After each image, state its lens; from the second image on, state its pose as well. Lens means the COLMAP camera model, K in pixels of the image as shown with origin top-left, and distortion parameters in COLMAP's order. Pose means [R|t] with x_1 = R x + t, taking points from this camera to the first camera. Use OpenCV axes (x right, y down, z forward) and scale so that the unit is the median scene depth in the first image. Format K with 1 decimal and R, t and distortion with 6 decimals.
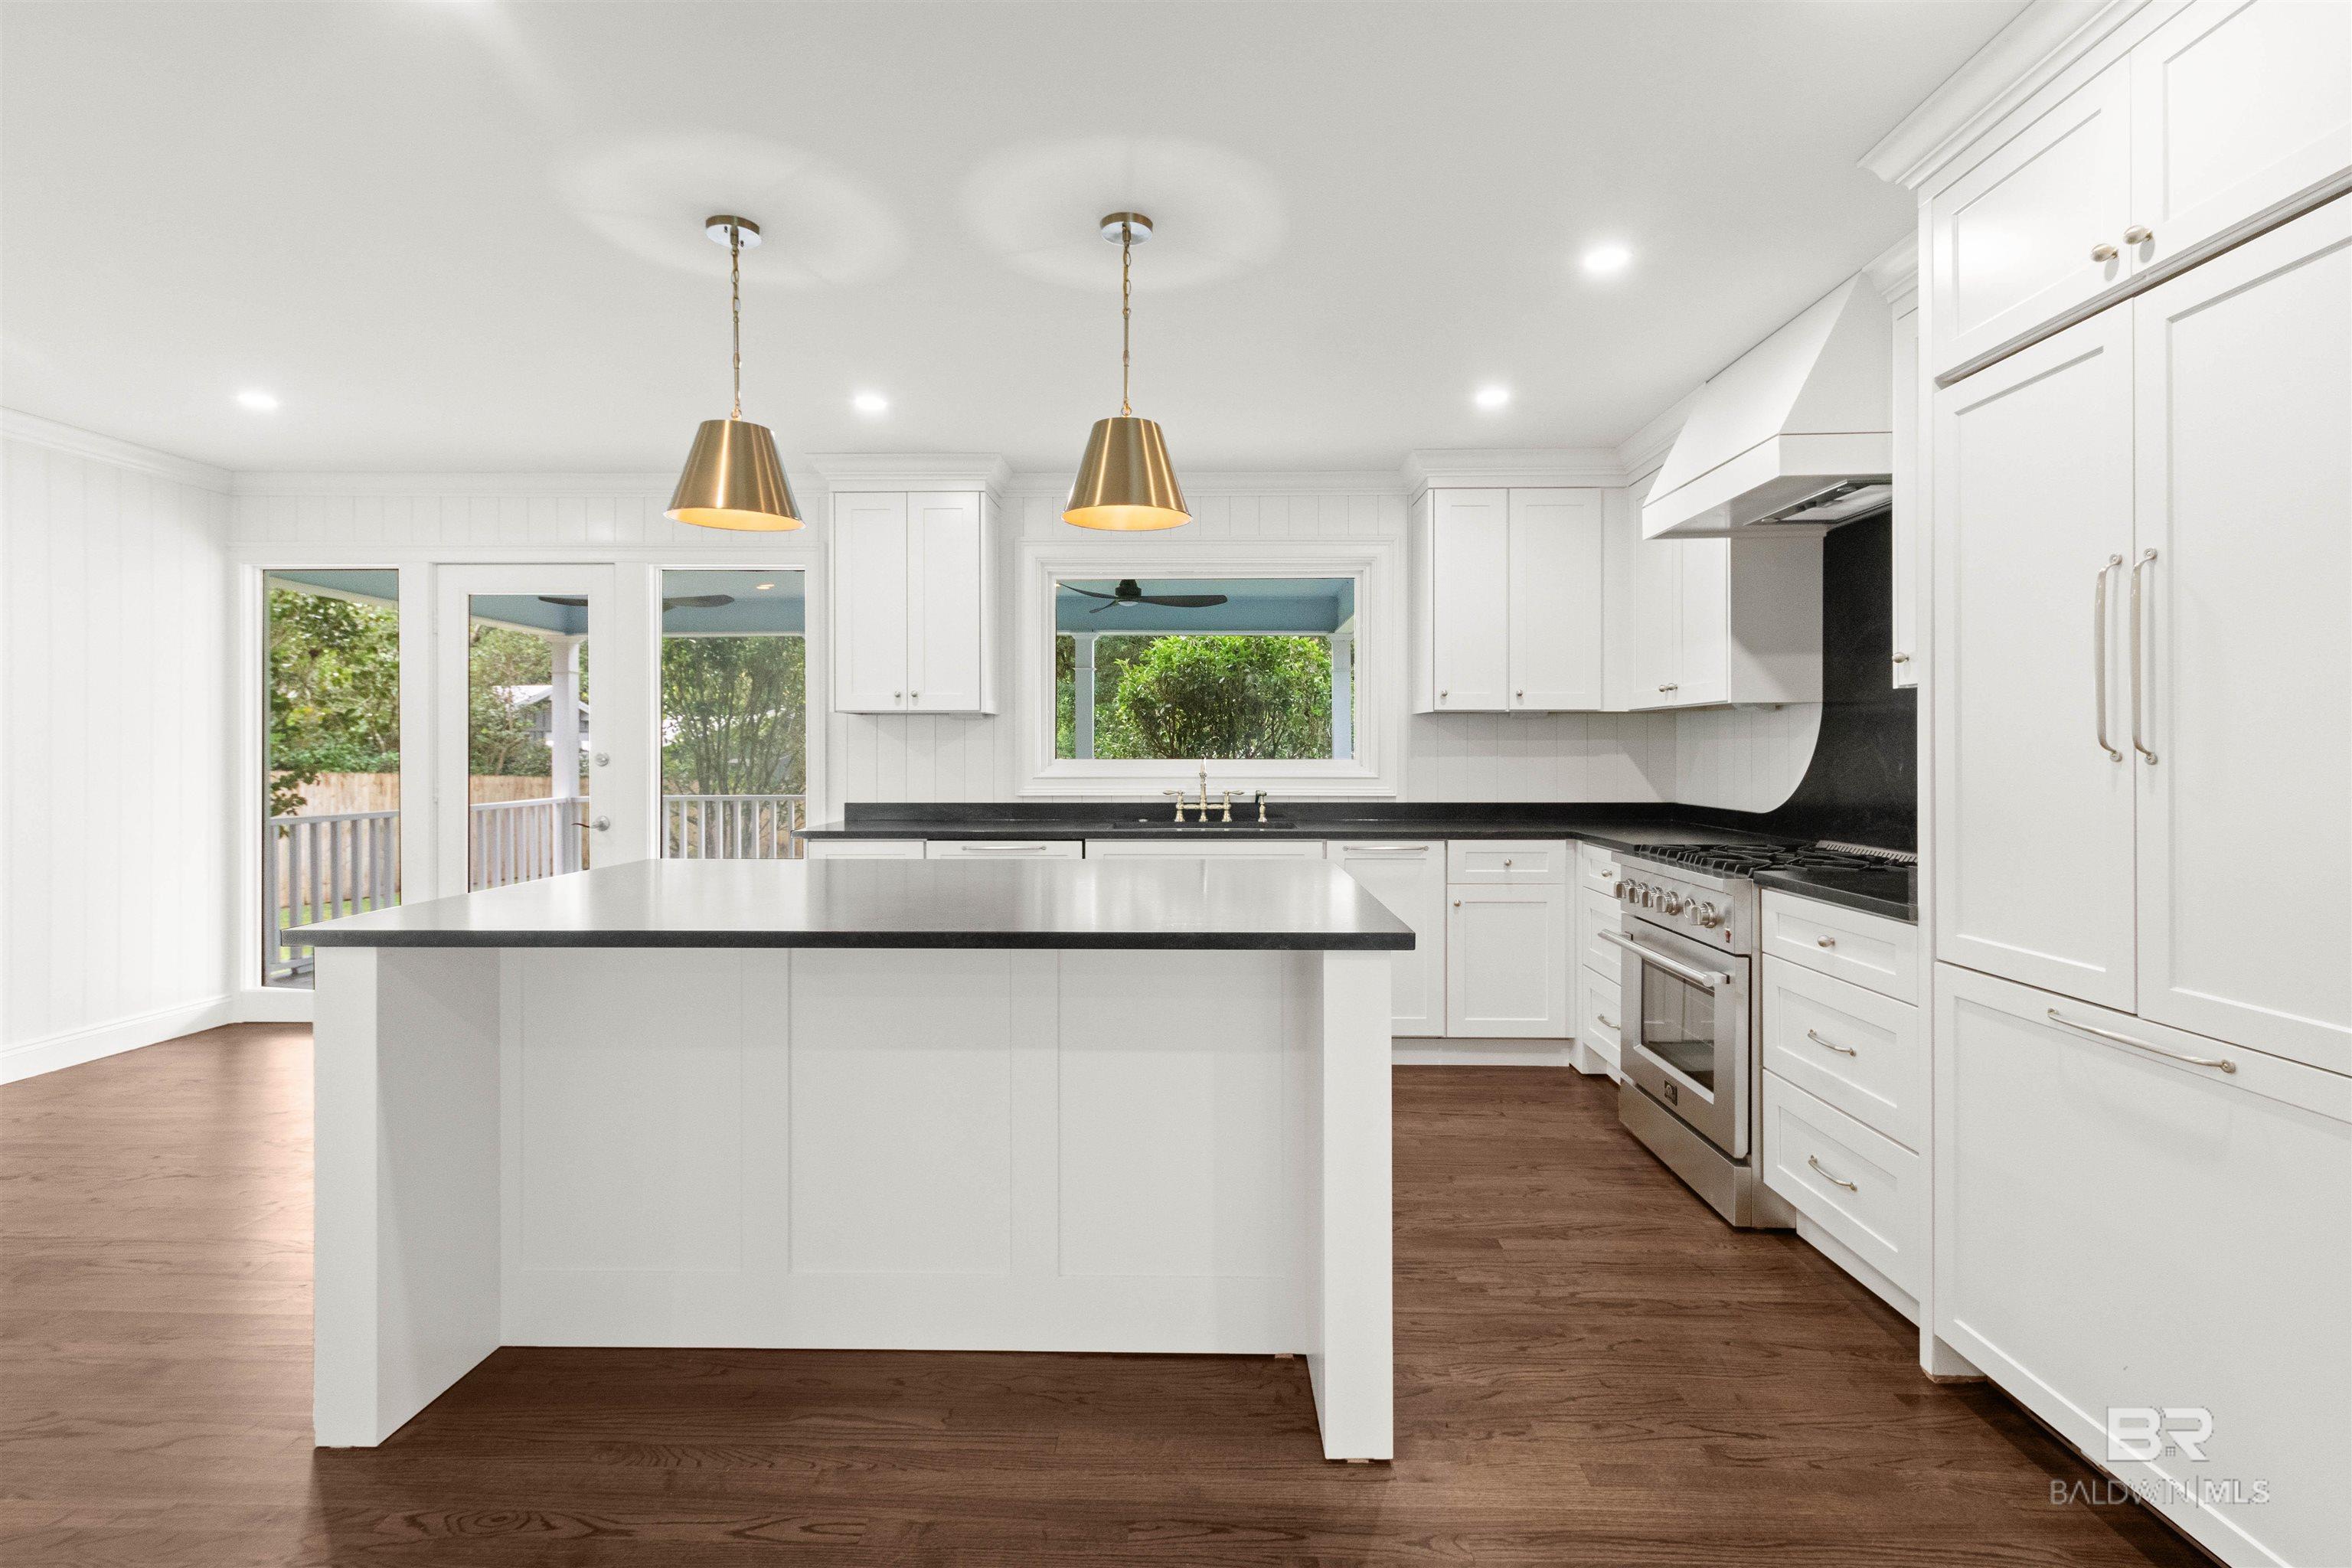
lens RADIAL K [[1086.9, 0, 1181.1], [0, 1086.9, 754.9], [0, 0, 1]] dist [0.004465, -0.000634]
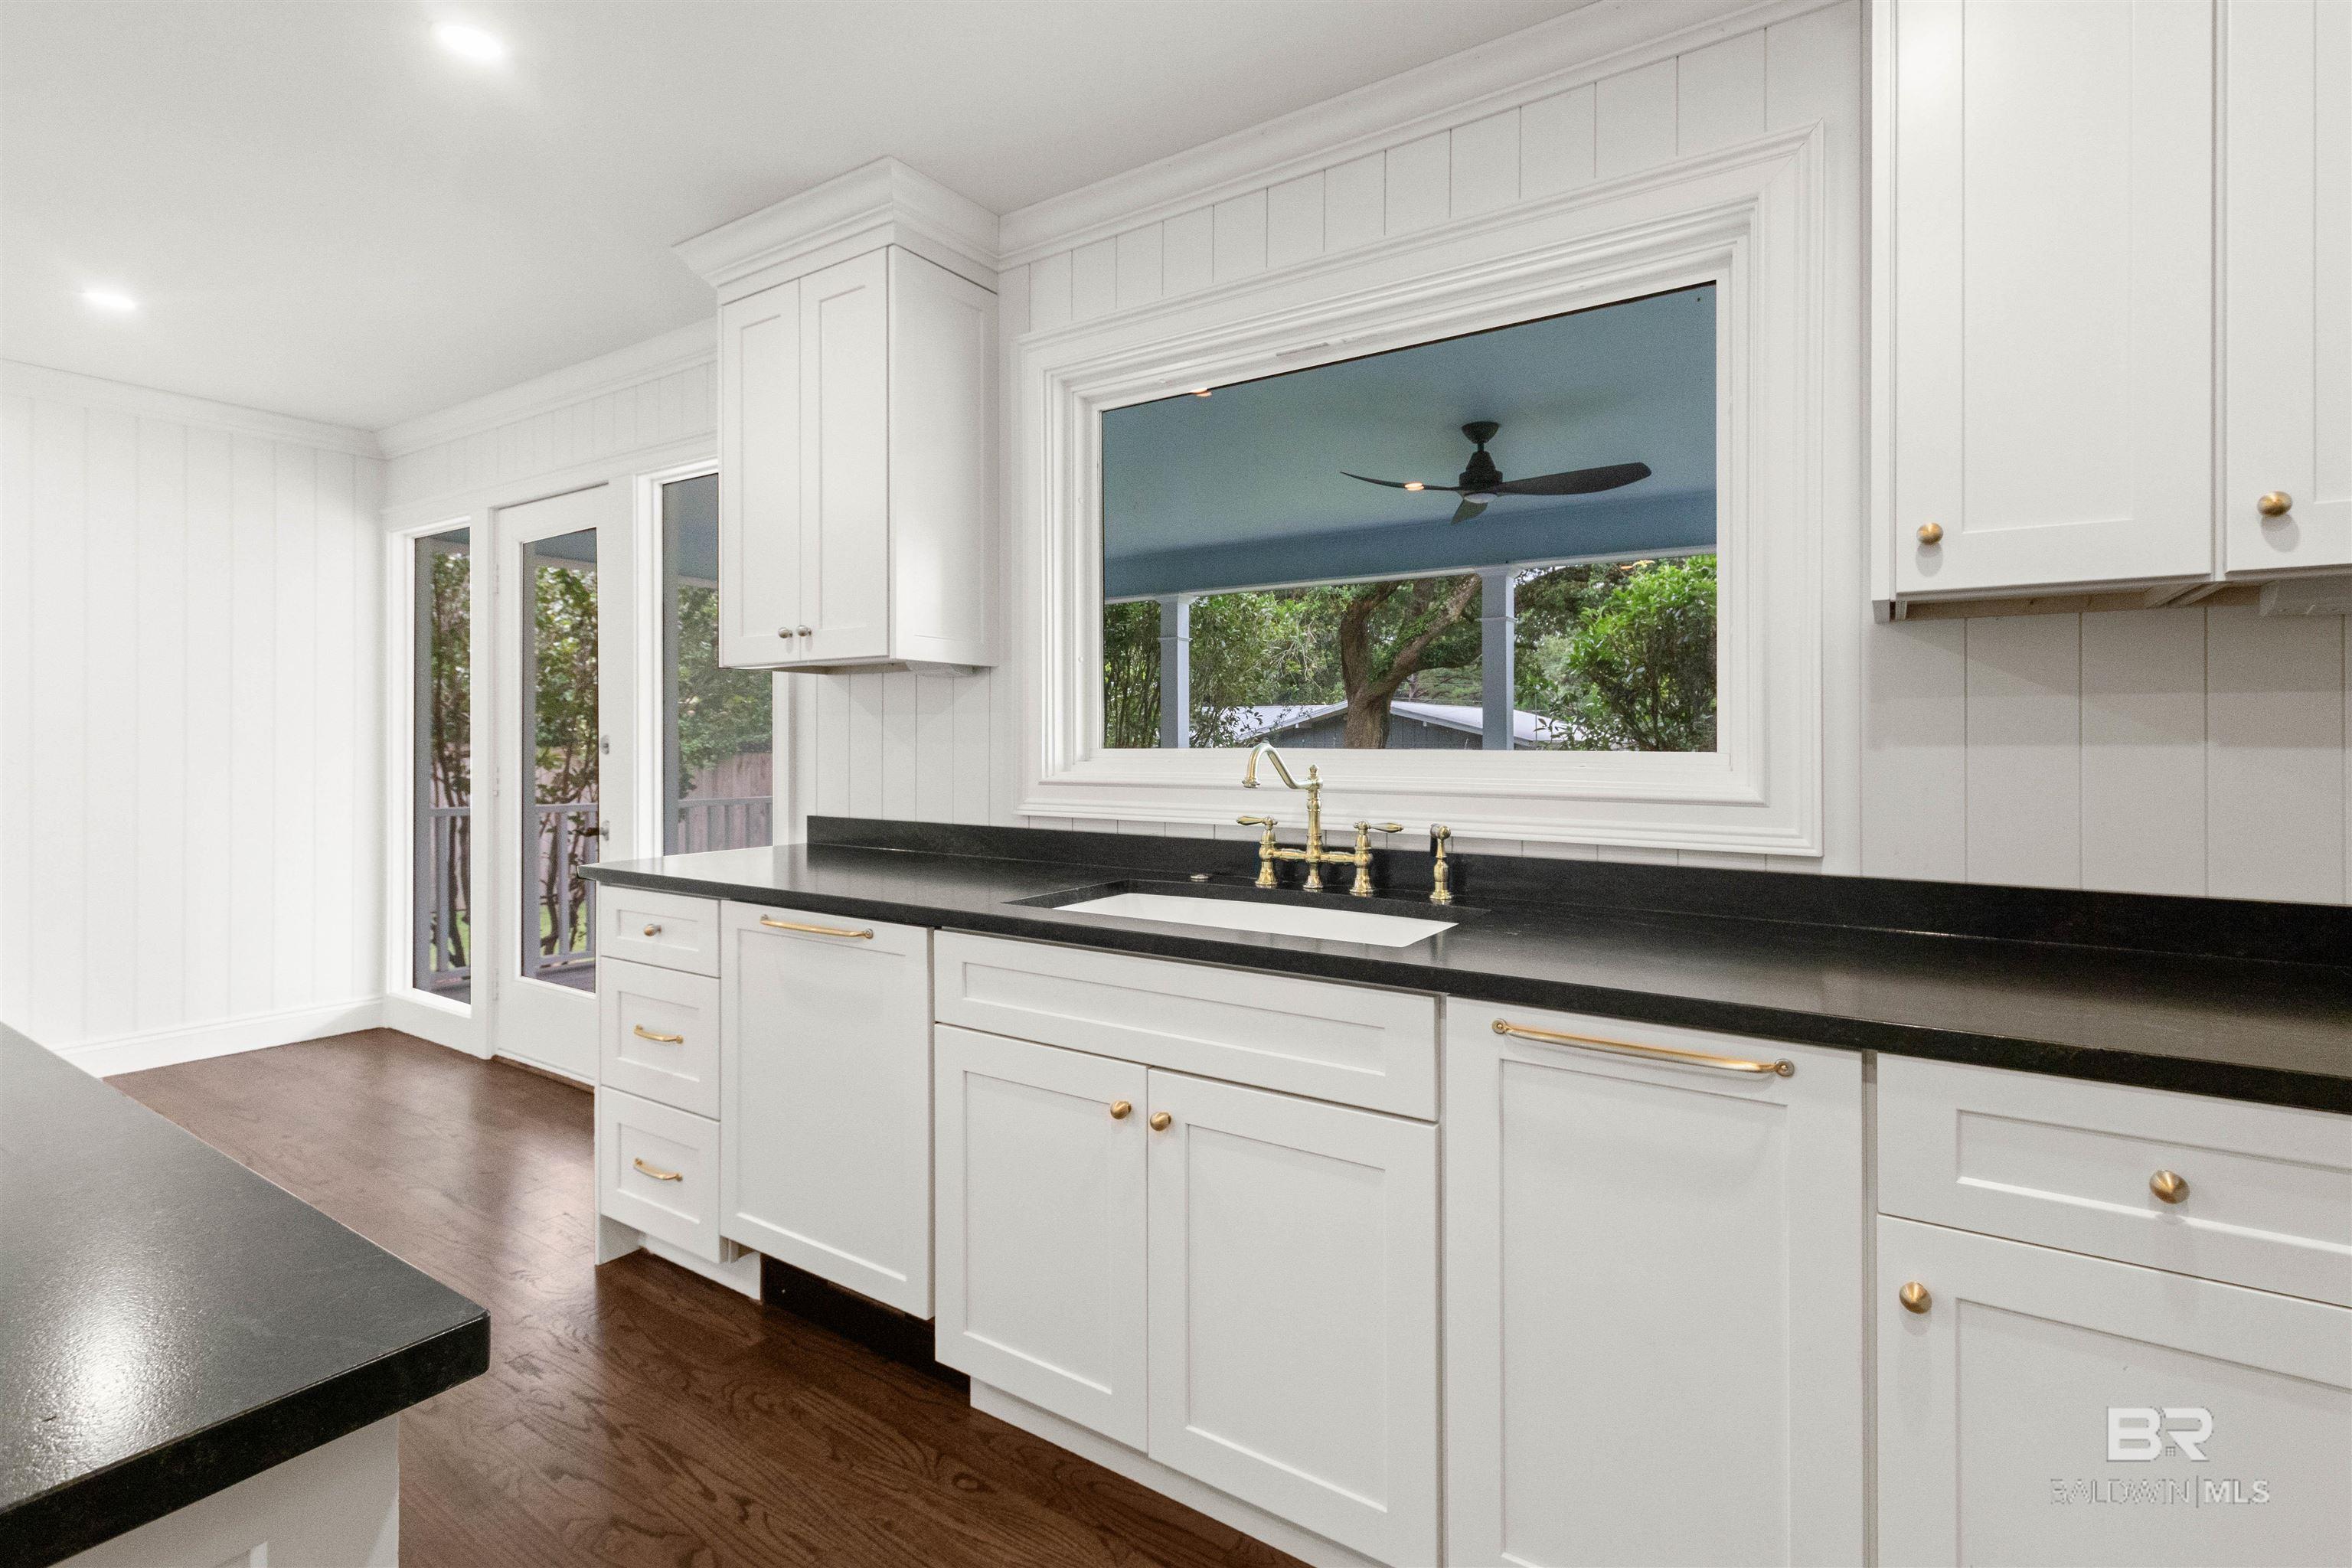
lens RADIAL K [[1091.5, 0, 1182.8], [0, 1091.5, 742.0], [0, 0, 1]] dist [0.003844, -0.001197]
pose [[0.846242, 0.002305, -0.532794, 0.212769], [-0.004076, 0.999989, -0.002147, 0.002226], [0.532784, 0.003989, 0.846242, 0.591309]]
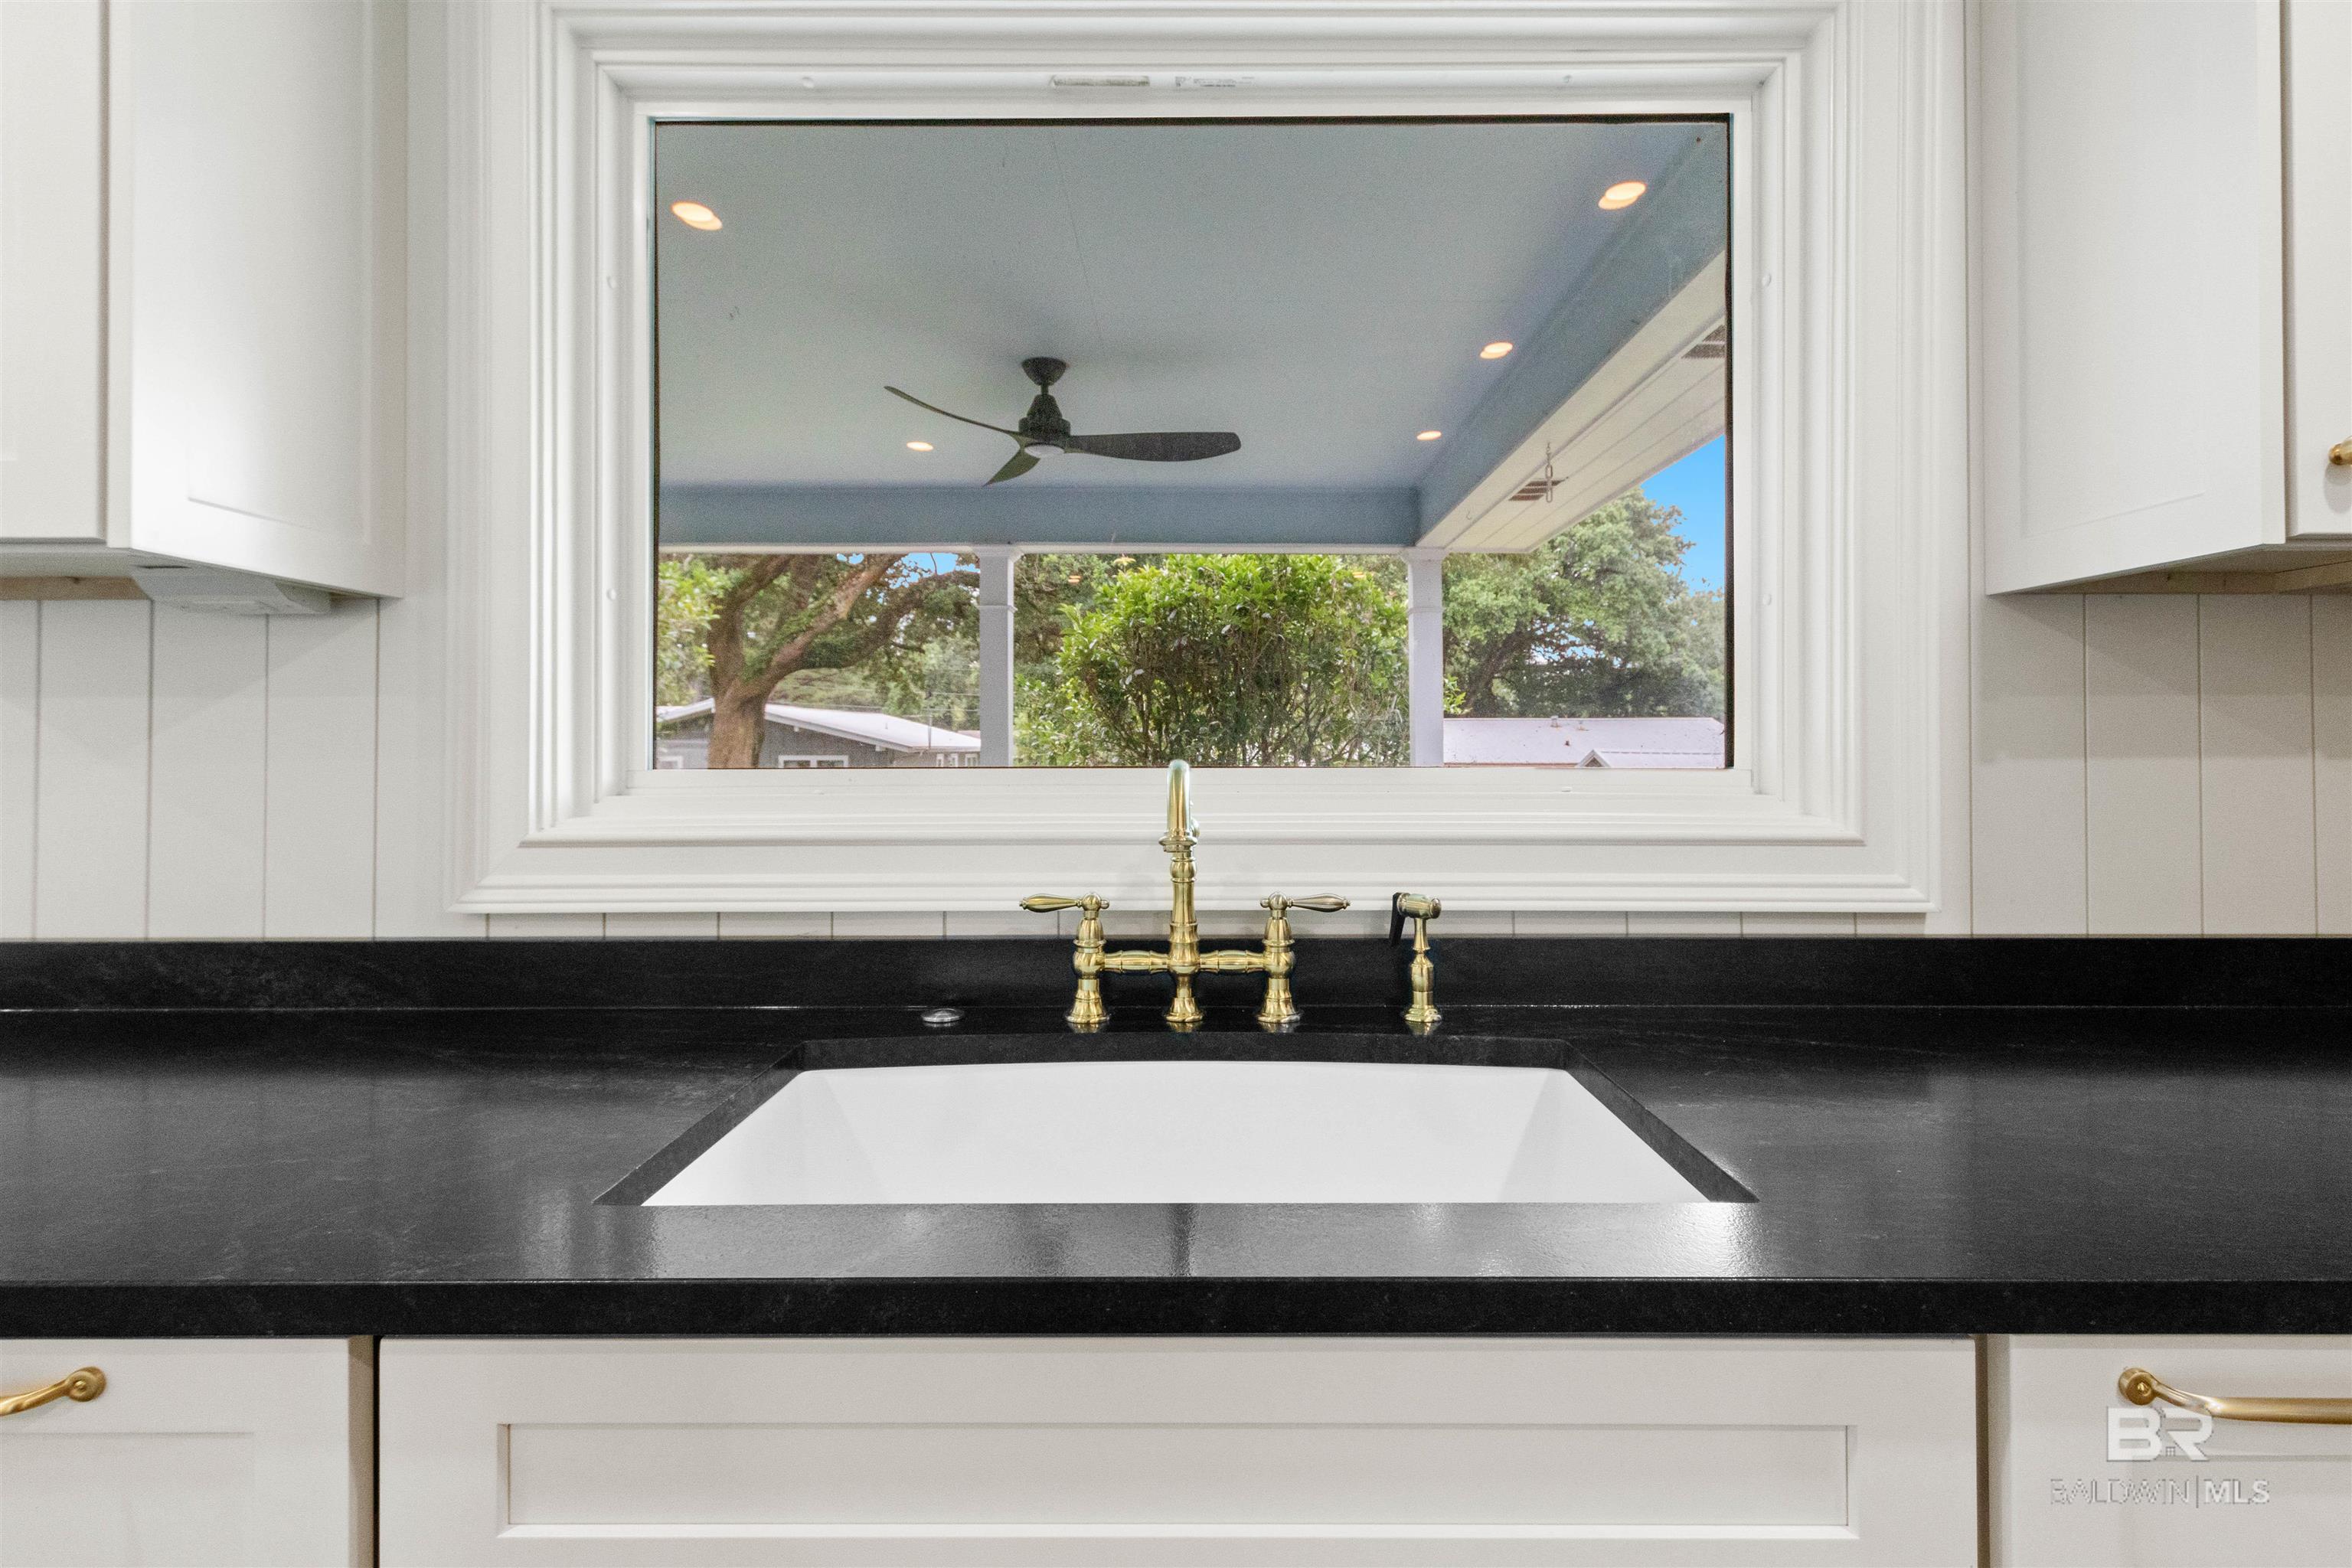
lens RADIAL K [[1109.1, 0, 1203.1], [0, 1109.1, 736.6], [0, 0, 1]] dist [0.000310, 0.000184]
pose [[0.999692, 0.000271, 0.024832, 0.018402], [0.000062, 0.999910, -0.013420, -0.000081], [-0.024833, 0.013418, 0.999602, 0.744822]]
